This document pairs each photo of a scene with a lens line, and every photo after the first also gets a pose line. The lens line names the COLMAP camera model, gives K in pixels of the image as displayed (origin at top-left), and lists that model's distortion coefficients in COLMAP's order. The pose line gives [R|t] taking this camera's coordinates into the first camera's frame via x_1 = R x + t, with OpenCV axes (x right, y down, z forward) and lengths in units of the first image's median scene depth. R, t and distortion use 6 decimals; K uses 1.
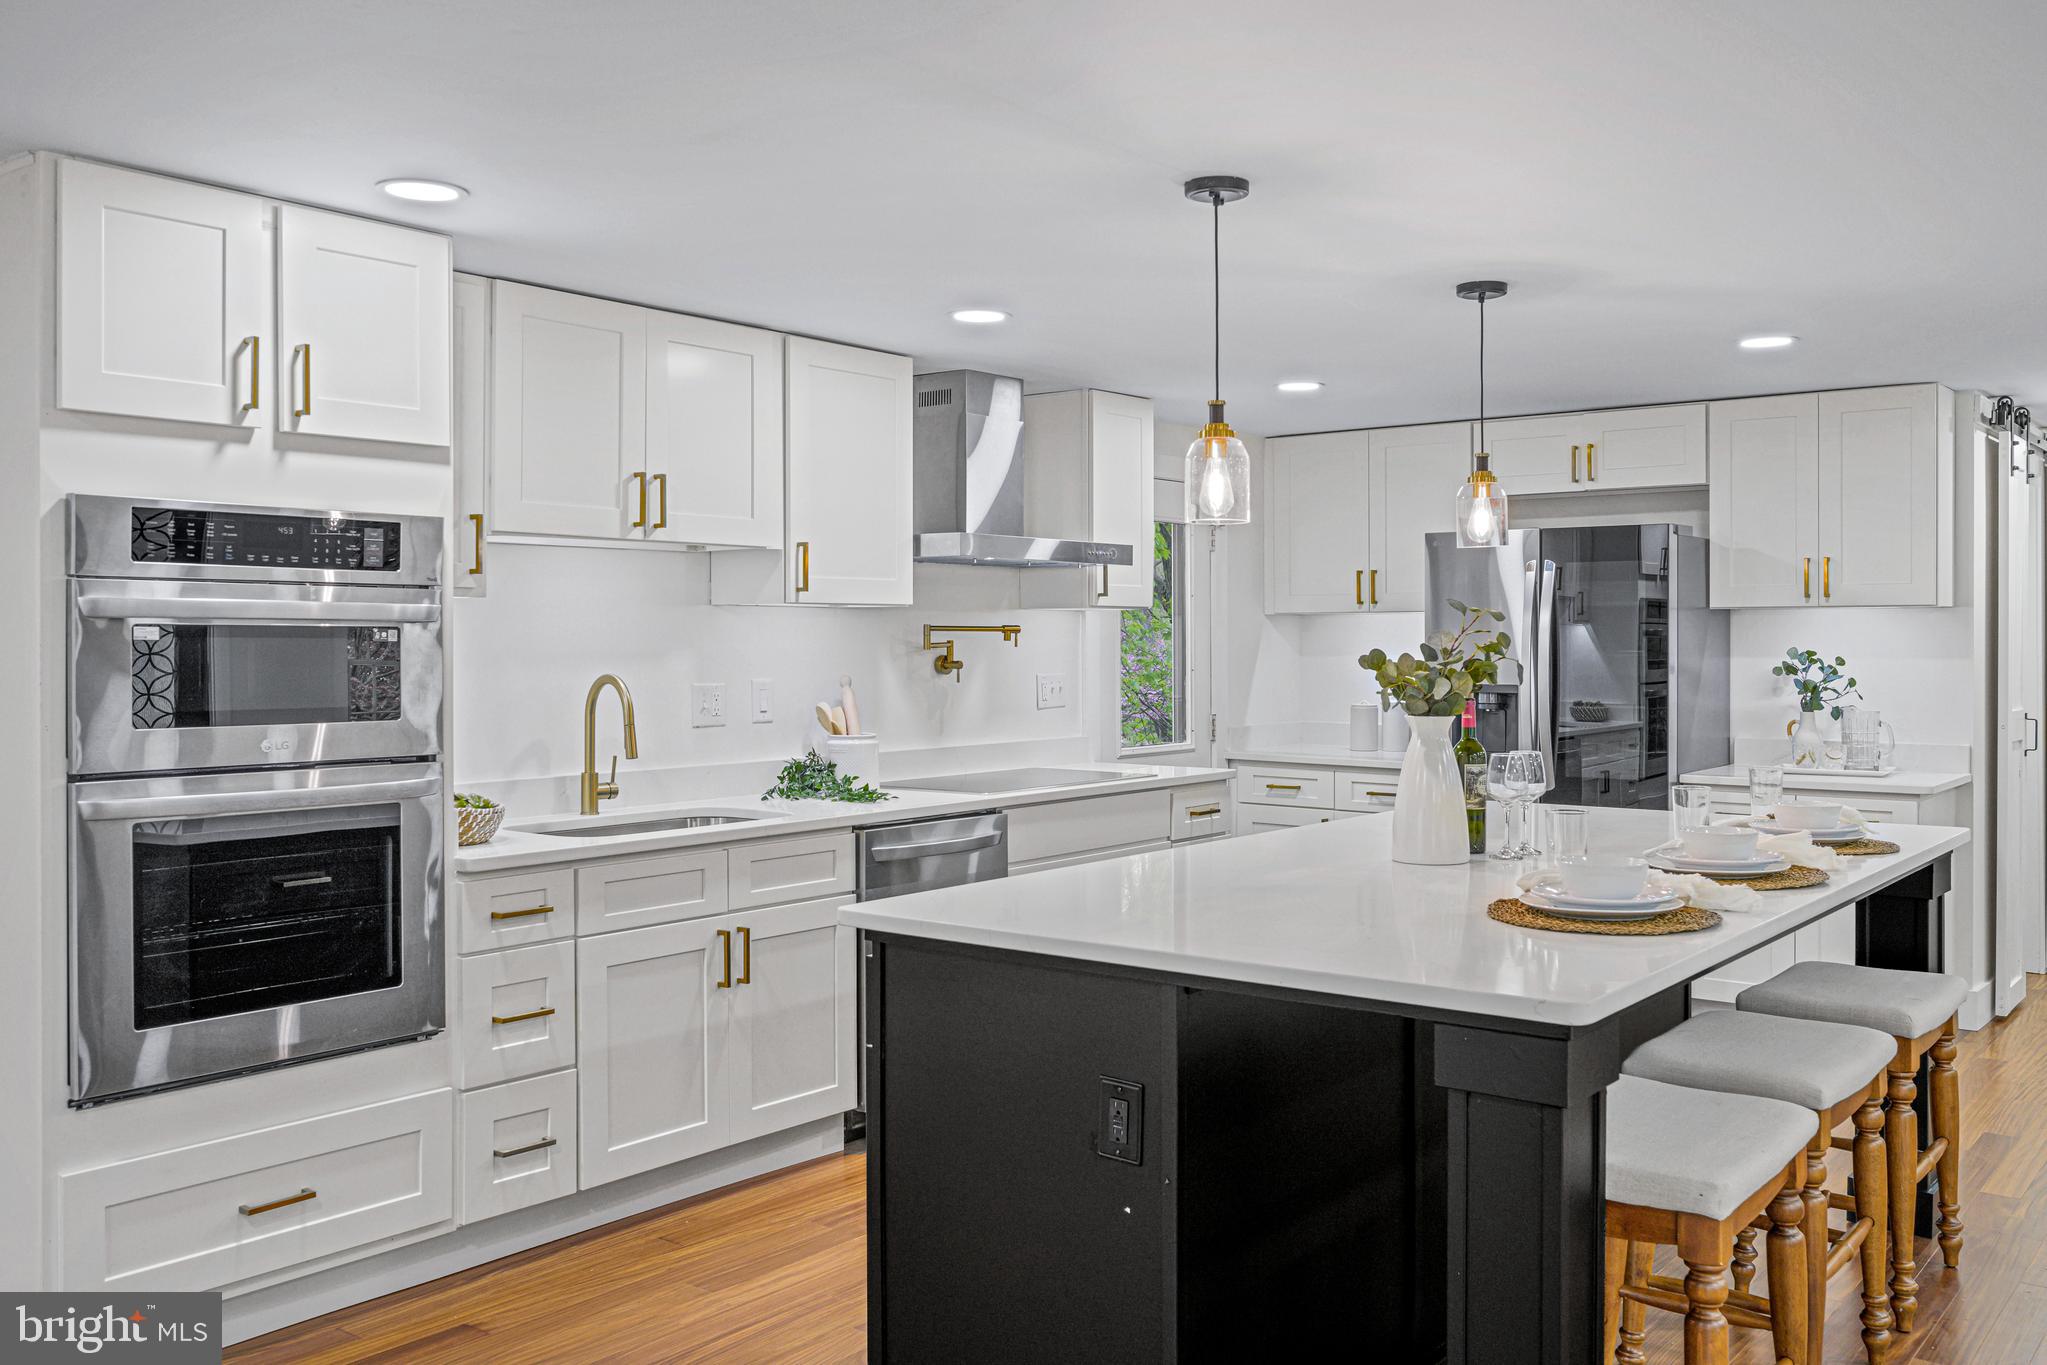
lens RADIAL K [[1723.3, 0, 1071.6], [0, 1723.3, 633.2], [0, 0, 1]] dist [-0.002463, -0.005644]
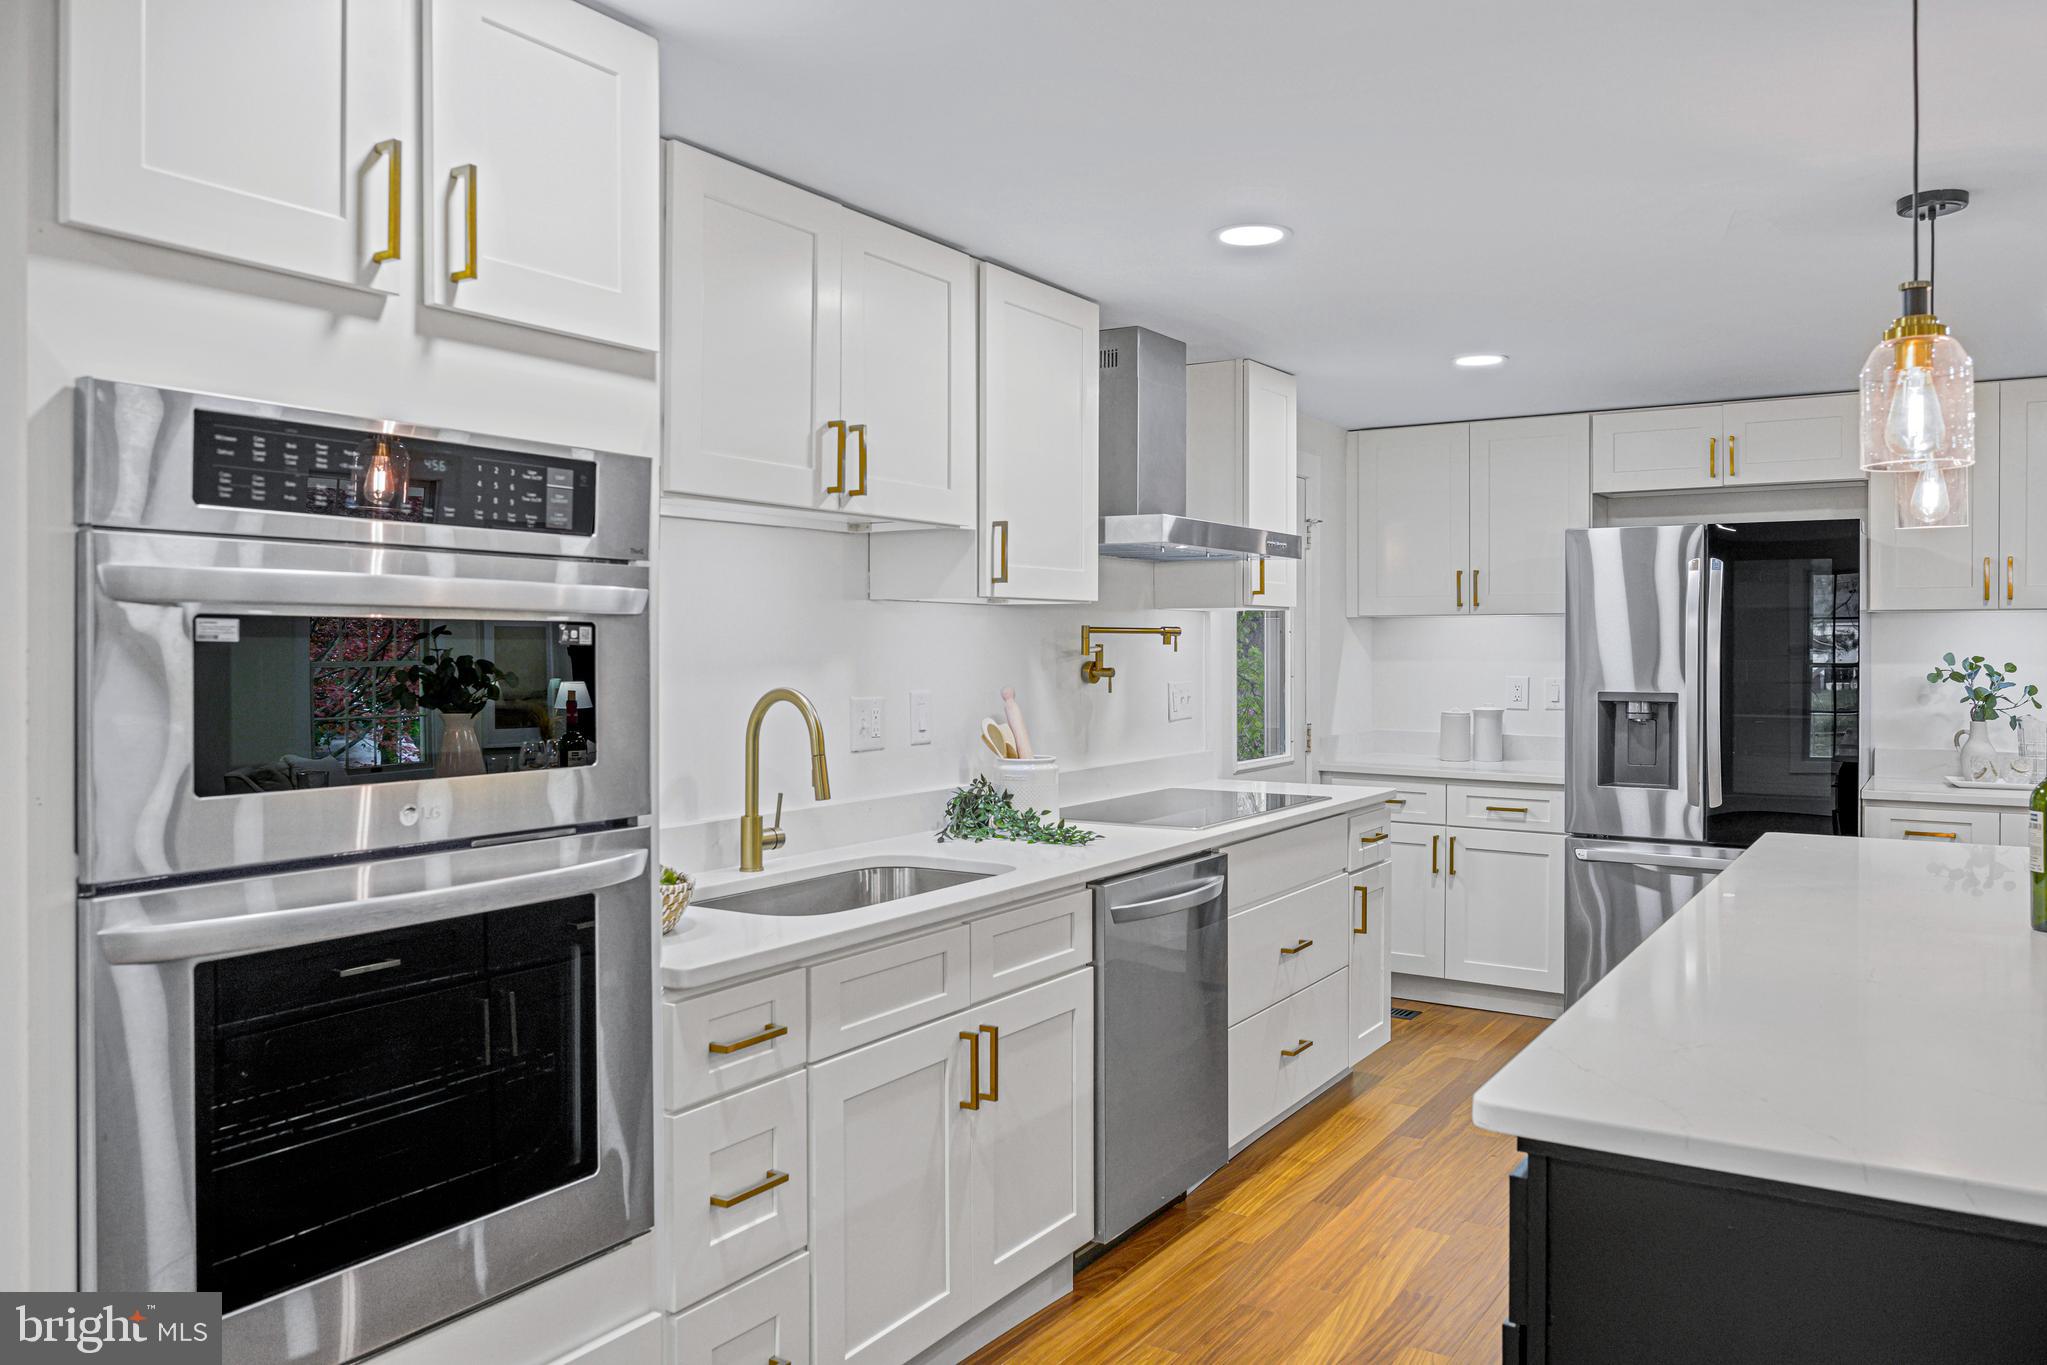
lens RADIAL K [[1500.3, 0, 1061.7], [0, 1500.3, 638.1], [0, 0, 1]] dist [-0.001001, 0.001417]
pose [[0.994990, 0.001834, 0.099954, -0.222535], [-0.001829, 0.999998, -0.000140, 0.001760], [-0.099954, -0.000043, 0.994992, 0.342744]]
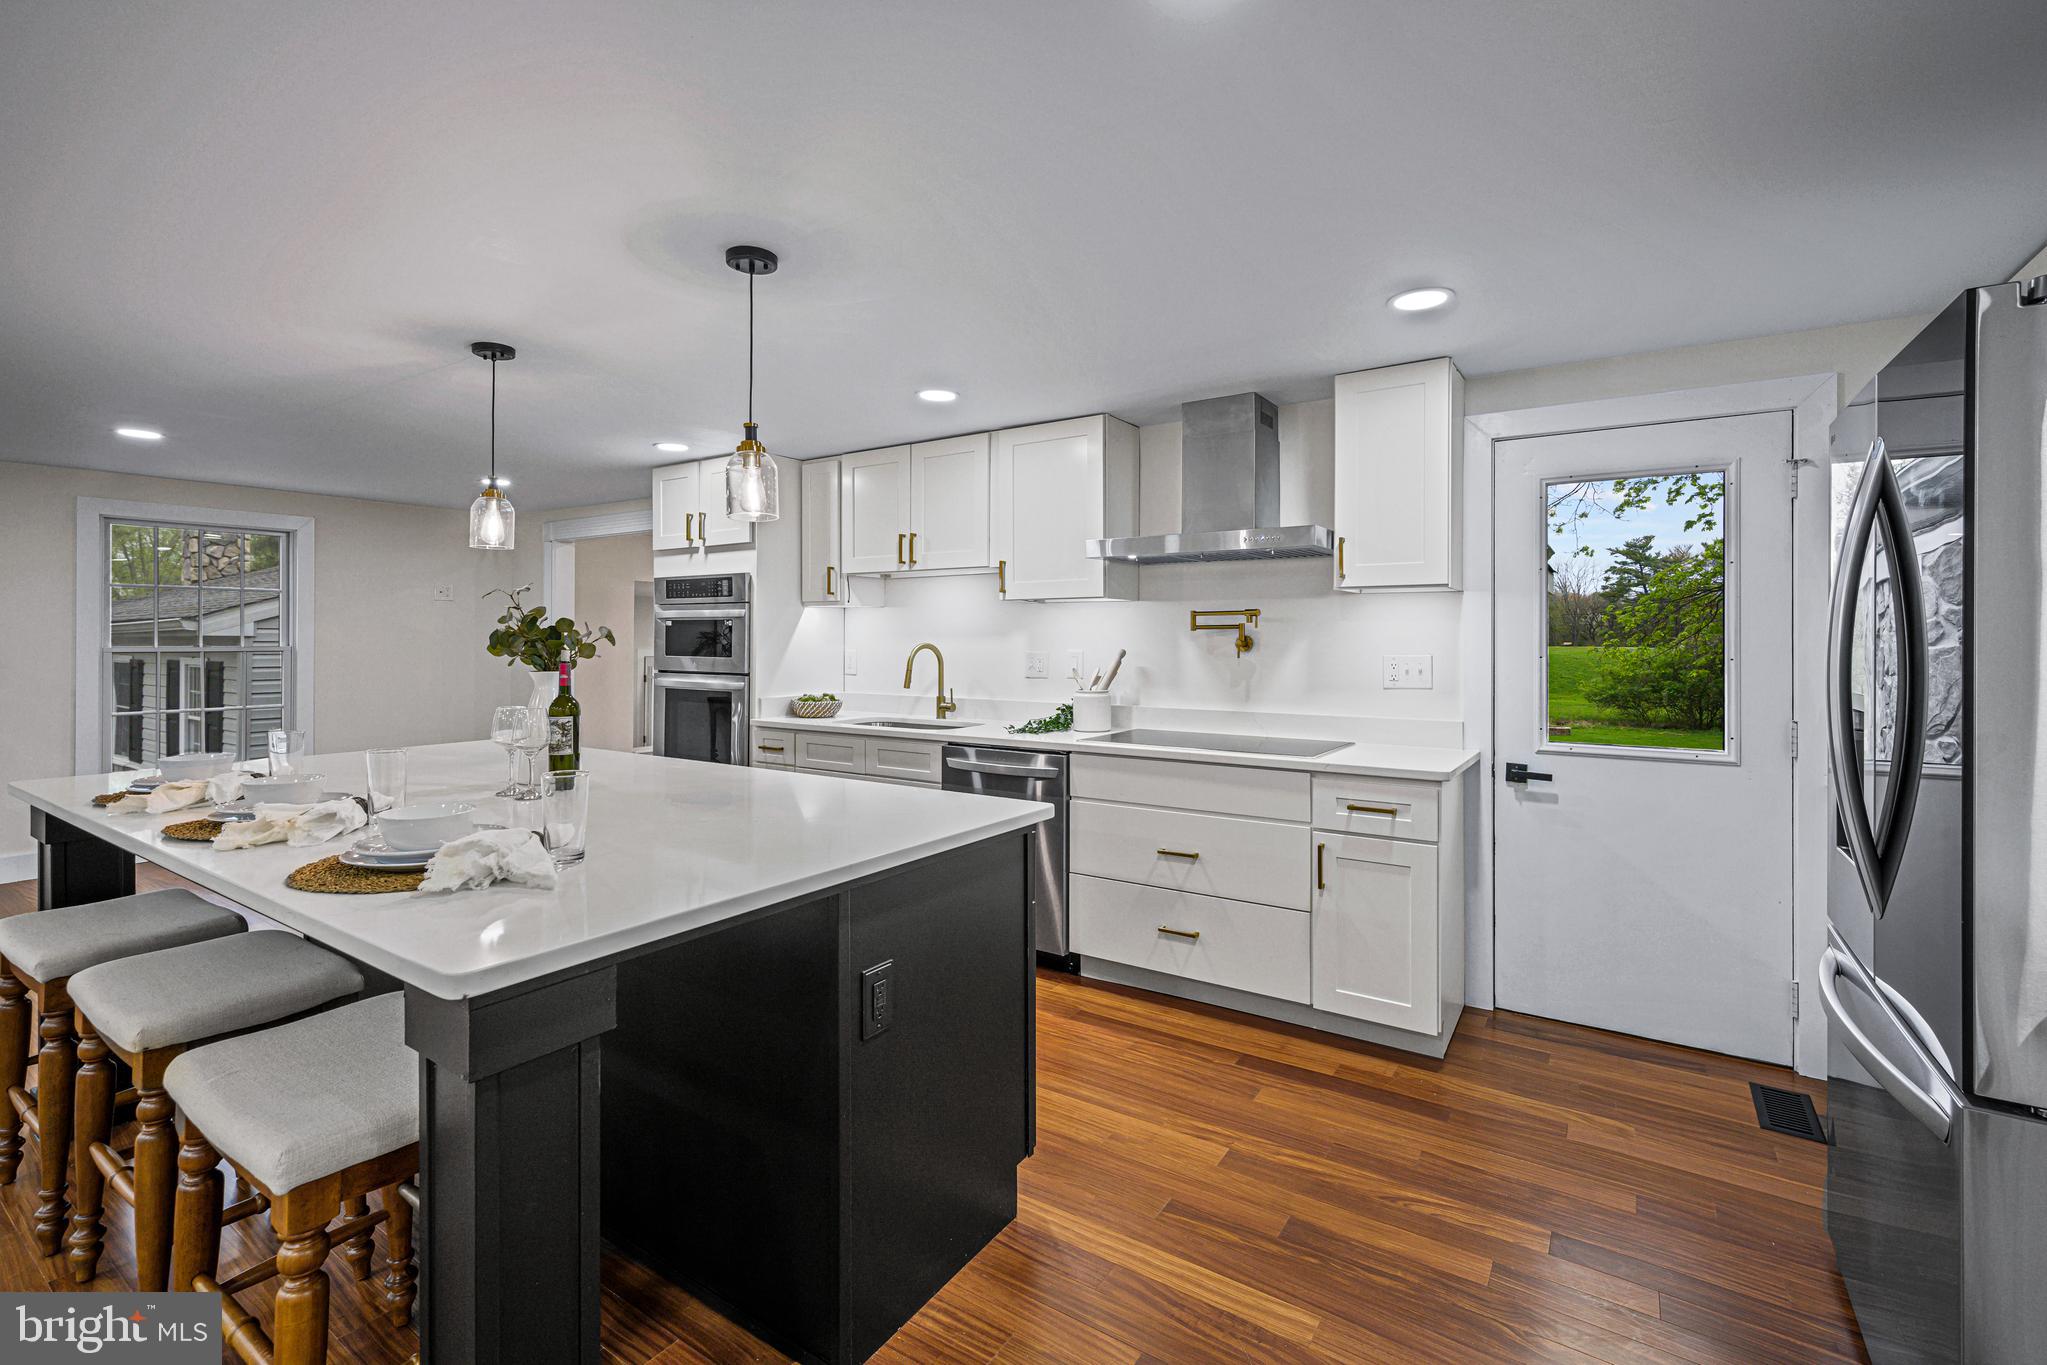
lens RADIAL K [[849.0, 0, 1050.2], [0, 849.0, 649.4], [0, 0, 1]] dist [0.001508, 0.000069]
pose [[0.089190, 0.002052, -0.996013, 0.693641], [-0.001835, 0.999997, 0.001896, 0.029405], [0.996013, 0.001659, 0.089193, 1.099324]]
